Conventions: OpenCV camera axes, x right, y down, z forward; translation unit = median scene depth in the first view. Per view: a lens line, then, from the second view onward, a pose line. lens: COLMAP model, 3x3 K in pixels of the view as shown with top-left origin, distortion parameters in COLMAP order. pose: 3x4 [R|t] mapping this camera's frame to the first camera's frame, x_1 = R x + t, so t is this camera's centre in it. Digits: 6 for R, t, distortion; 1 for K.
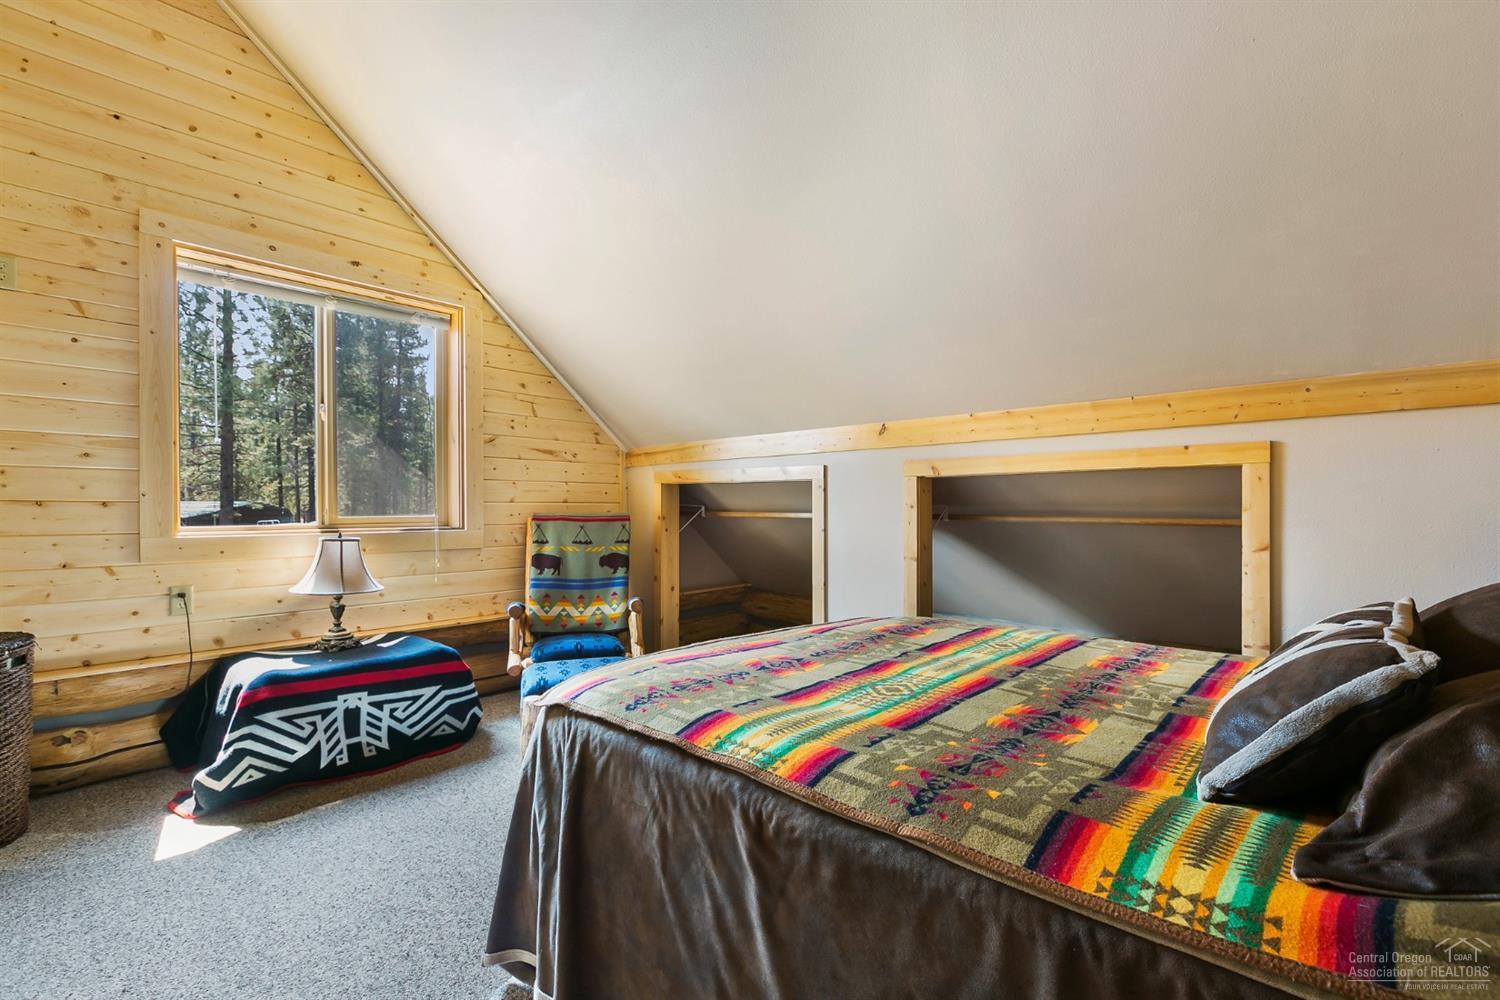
lens RADIAL K [[677.1, 0, 748.7], [0, 677.1, 506.5], [0, 0, 1]] dist [0.002527, 0.000754]
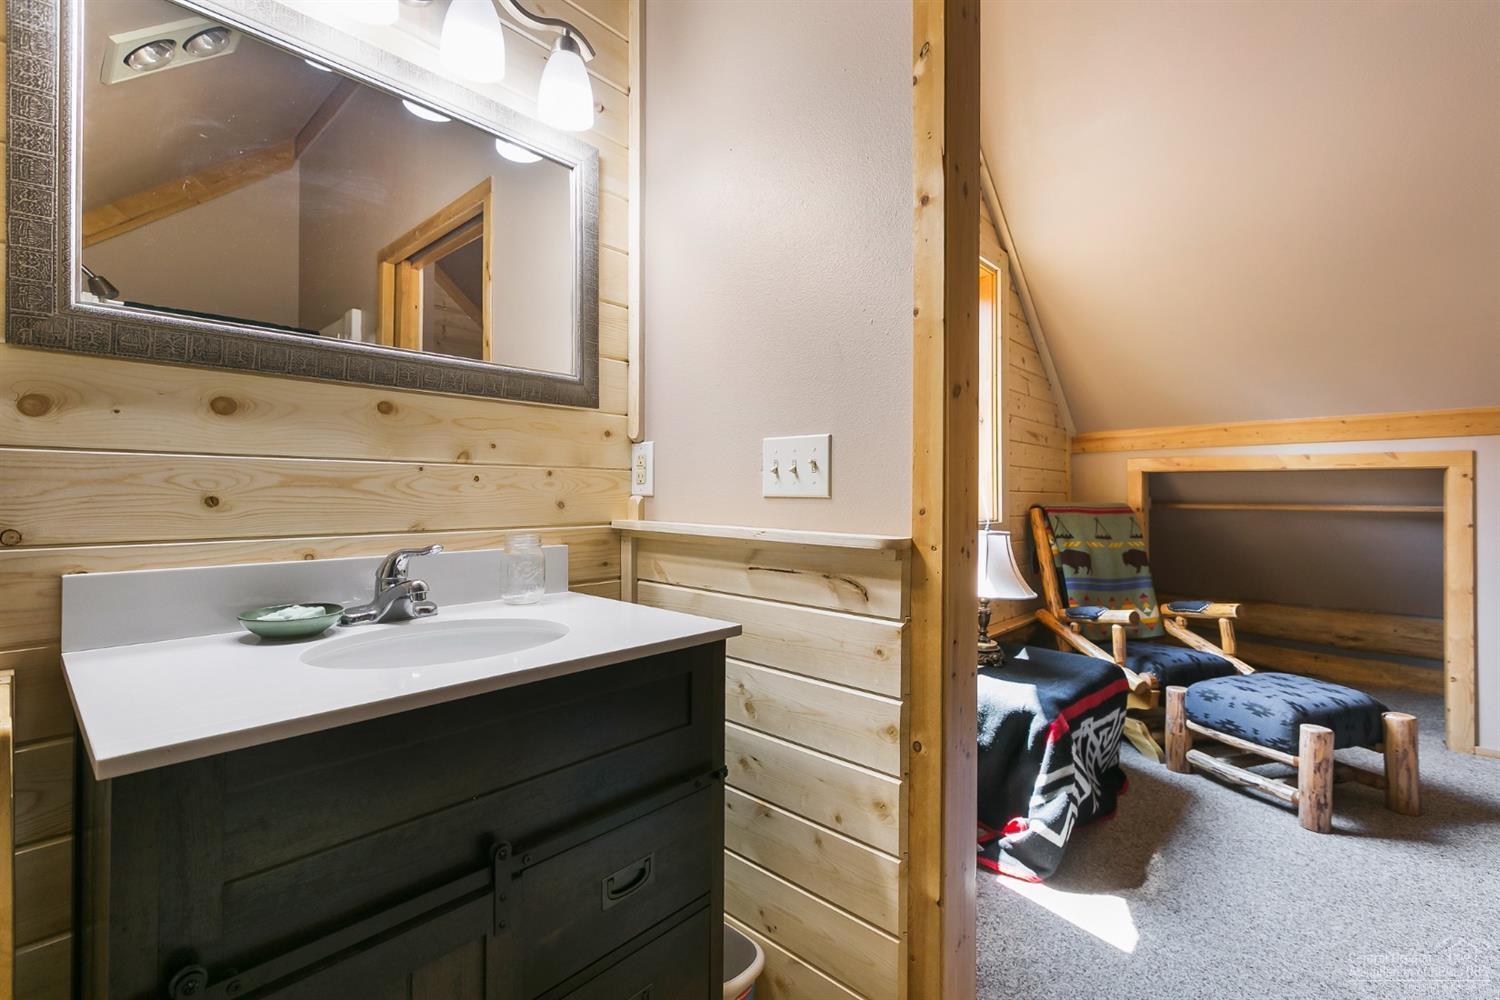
lens RADIAL K [[677.1, 0, 750.7], [0, 677.1, 493.0], [0, 0, 1]] dist [0.002527, 0.000754]
pose [[0.999983, 0.005742, -0.000396, -0.718614], [-0.005743, 0.999981, -0.002381, -0.000303], [0.000383, 0.002383, 0.999997, 0.116363]]
